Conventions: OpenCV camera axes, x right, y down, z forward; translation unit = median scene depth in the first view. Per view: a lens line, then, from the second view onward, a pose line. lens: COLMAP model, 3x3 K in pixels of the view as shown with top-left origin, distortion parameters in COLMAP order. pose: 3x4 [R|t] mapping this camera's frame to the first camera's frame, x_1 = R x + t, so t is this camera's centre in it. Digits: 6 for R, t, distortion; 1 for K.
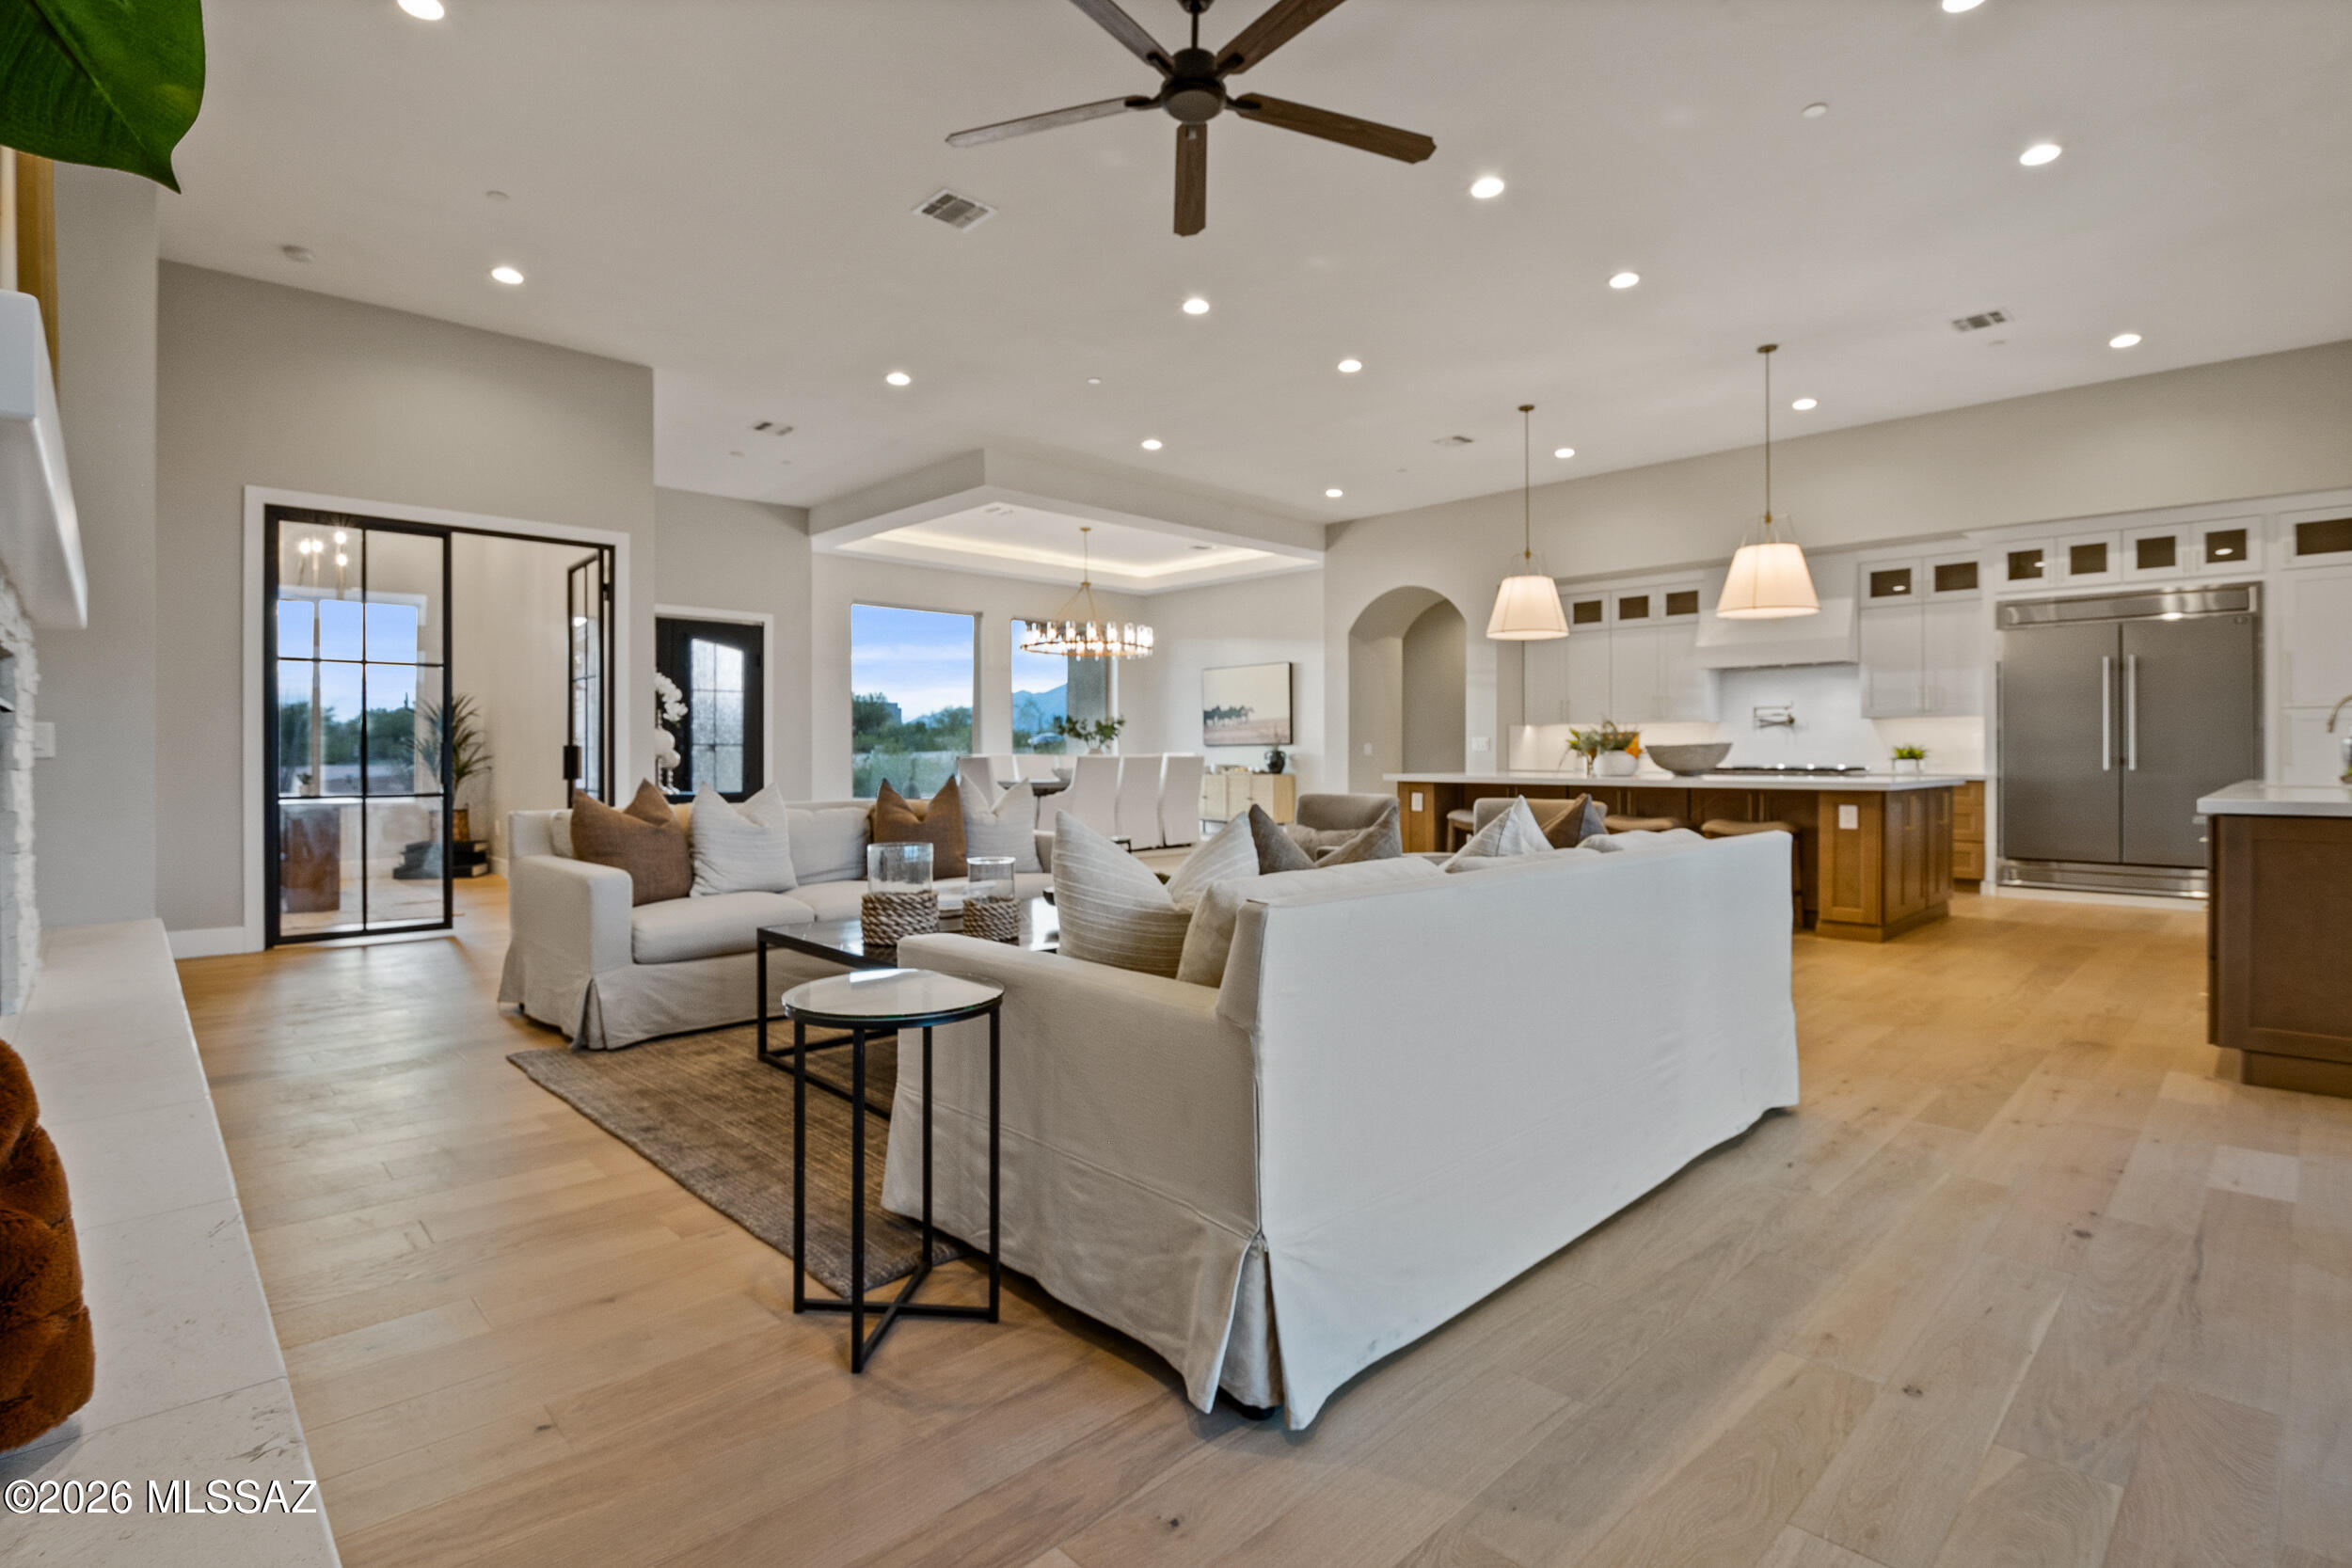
lens RADIAL K [[1121.8, 0, 1157.7], [0, 1121.8, 742.9], [0, 0, 1]] dist [-0.025905, -0.001064]
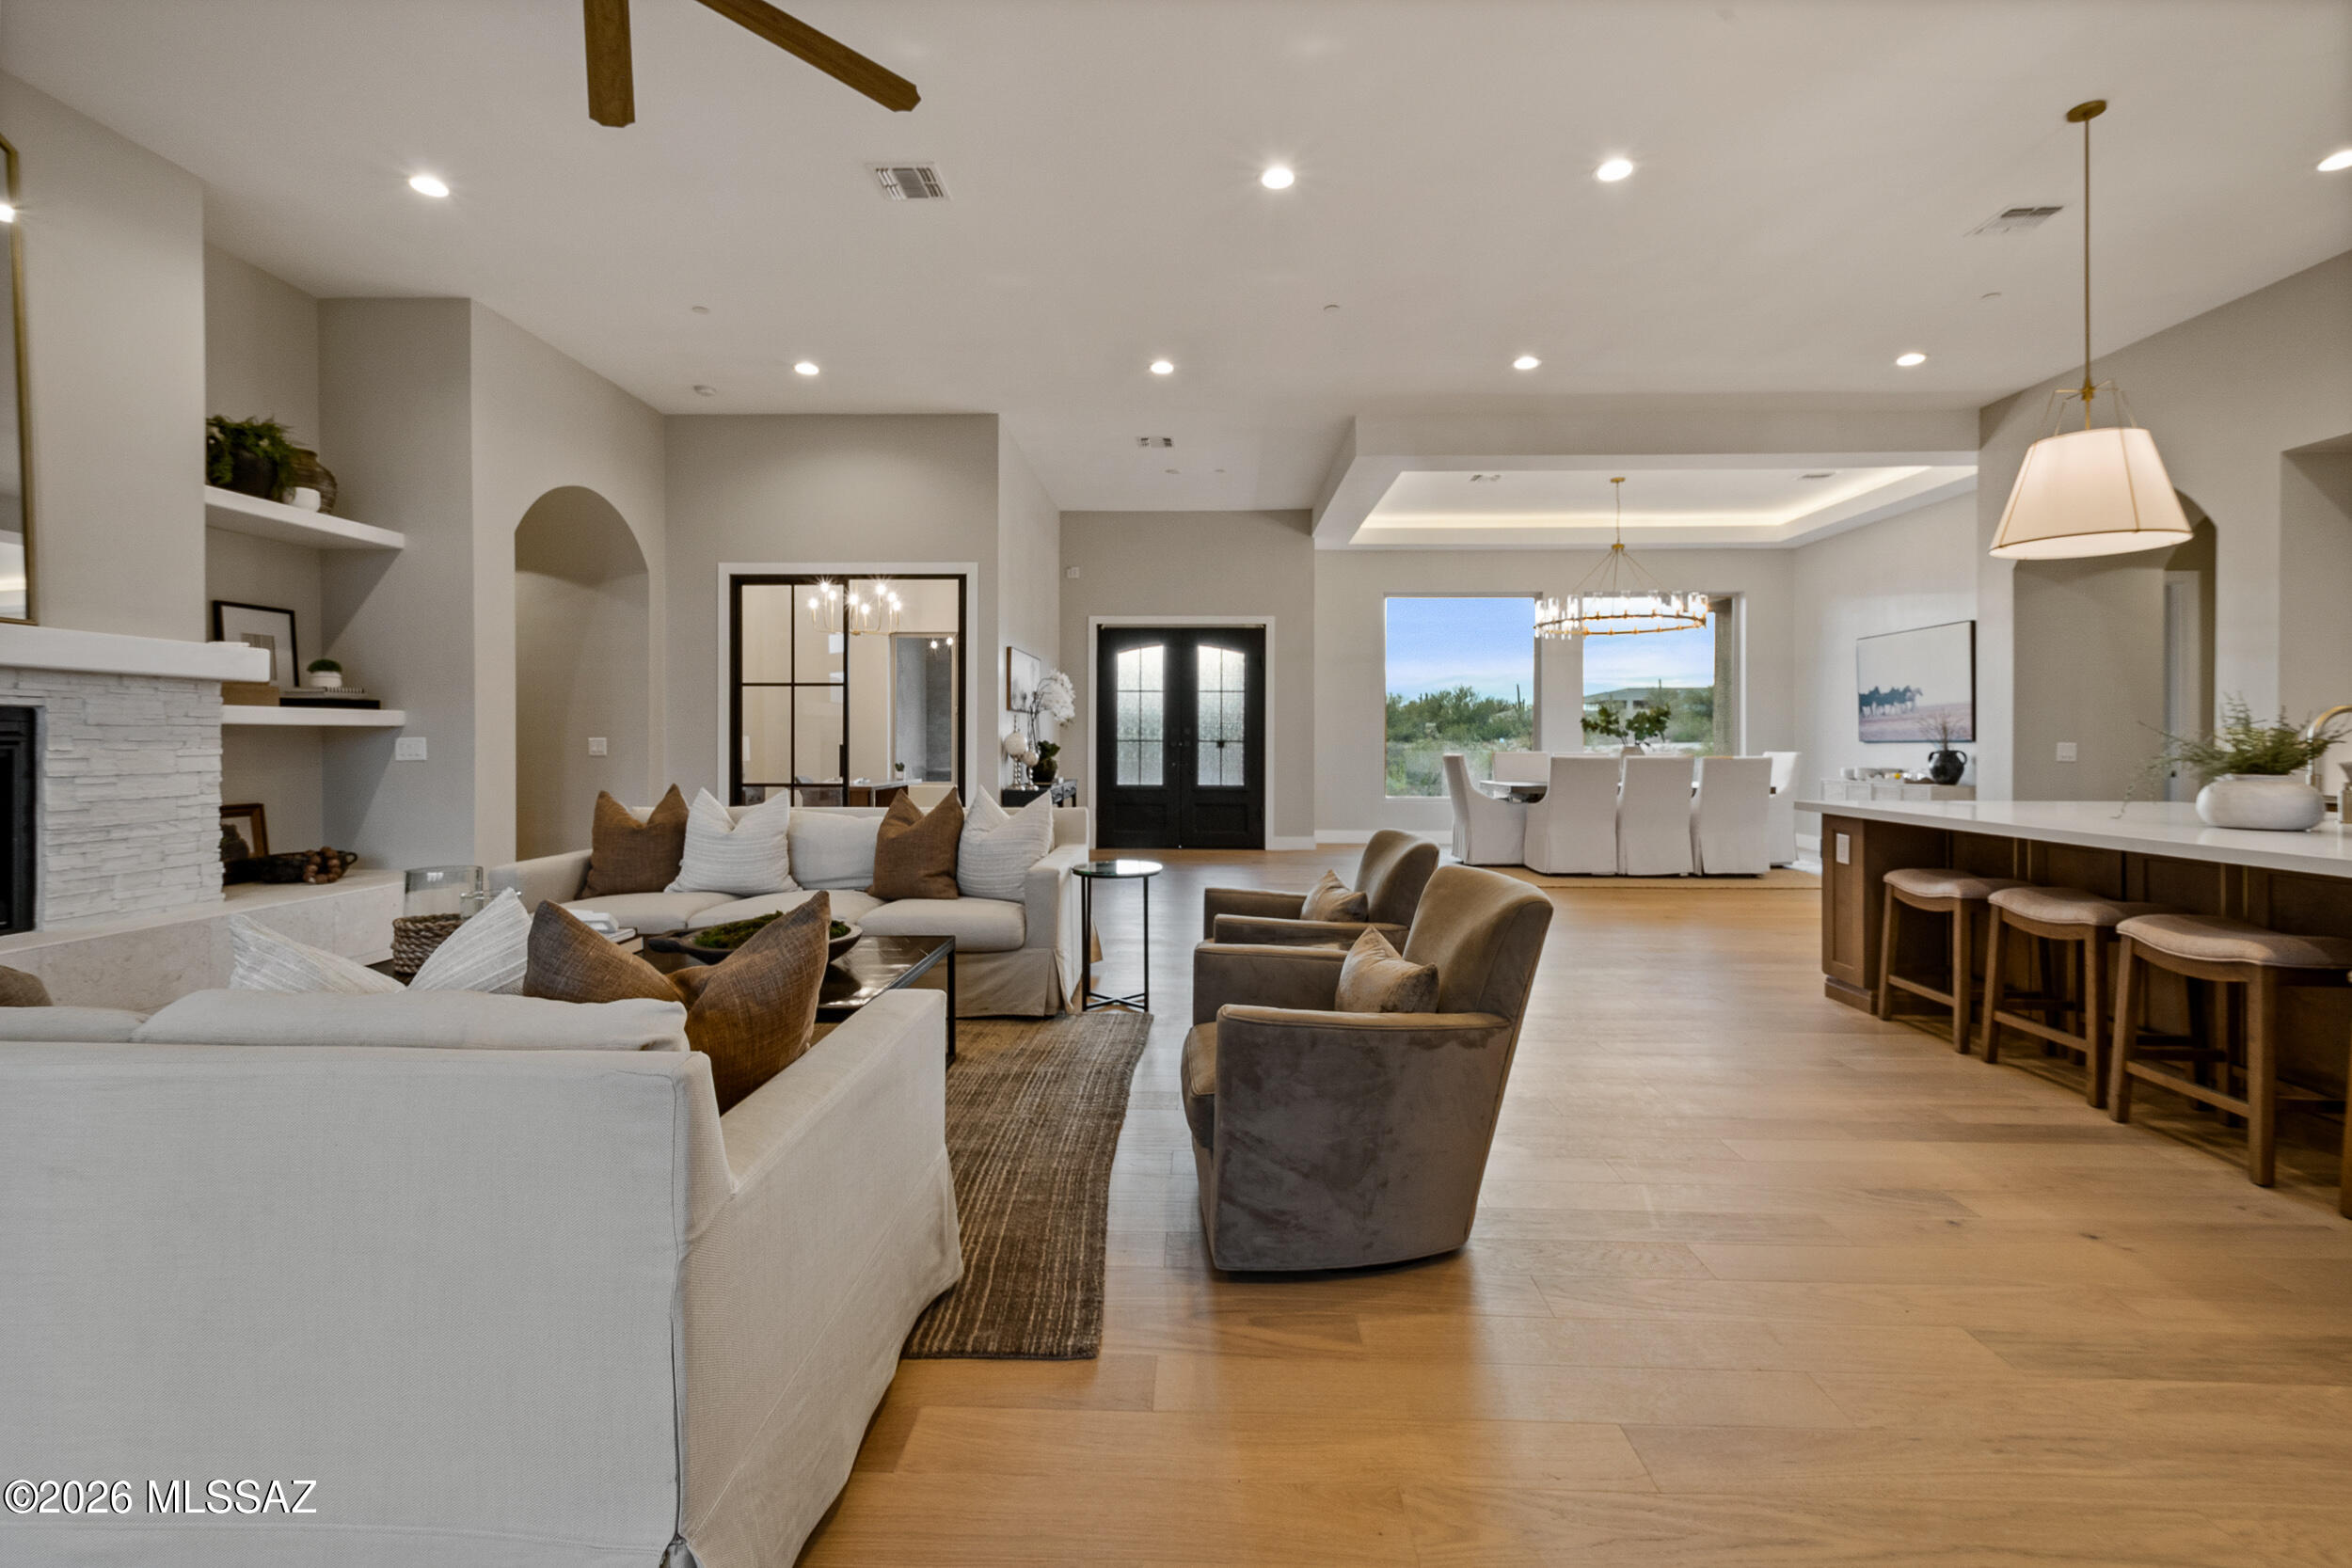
lens RADIAL K [[1030.5, 0, 1157.2], [0, 1030.5, 738.2], [0, 0, 1]] dist [0.004004, 0.000918]
pose [[0.701568, 0.002777, -0.712597, 0.258360], [0.004218, 0.999959, 0.008049, -0.009158], [0.712590, -0.008653, 0.701527, 0.240985]]
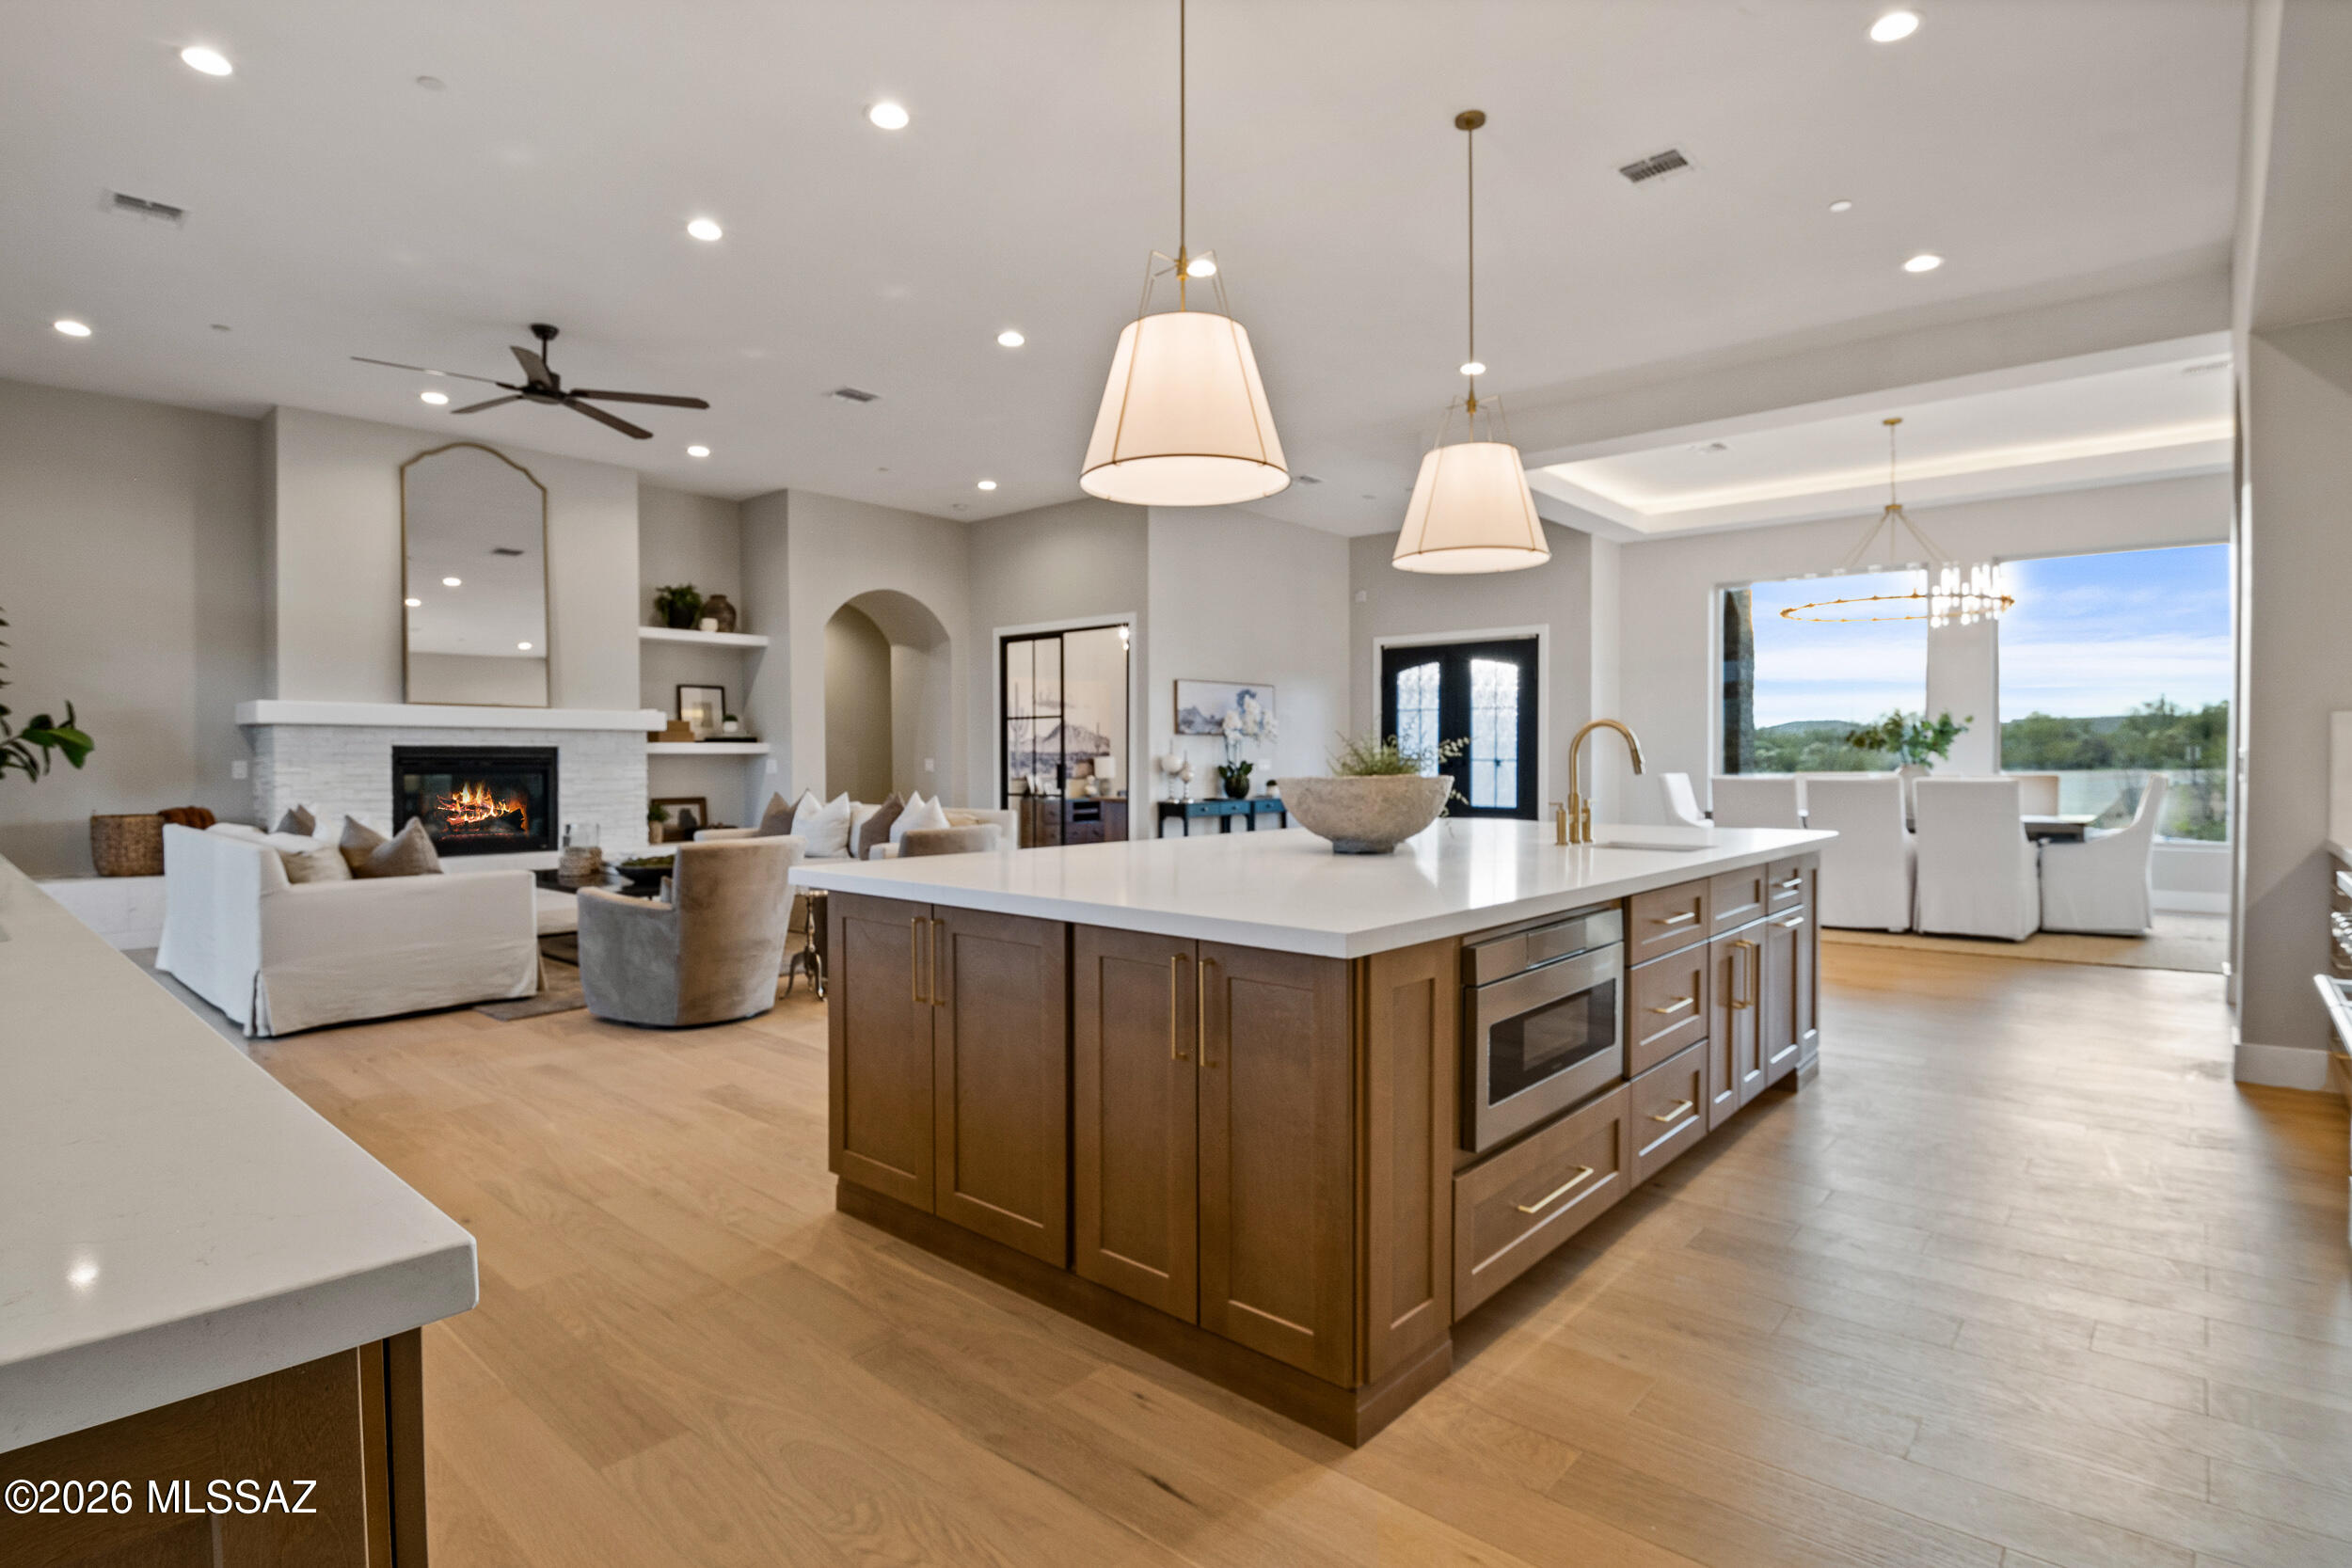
lens RADIAL K [[1121.8, 0, 1157.1], [0, 1121.8, 788.8], [0, 0, 1]] dist [-0.025905, -0.001064]
pose [[0.089464, 0.029078, -0.995566, 0.572834], [0.012816, 0.999457, 0.030343, -0.006910], [0.995908, -0.015474, 0.089043, 0.564220]]
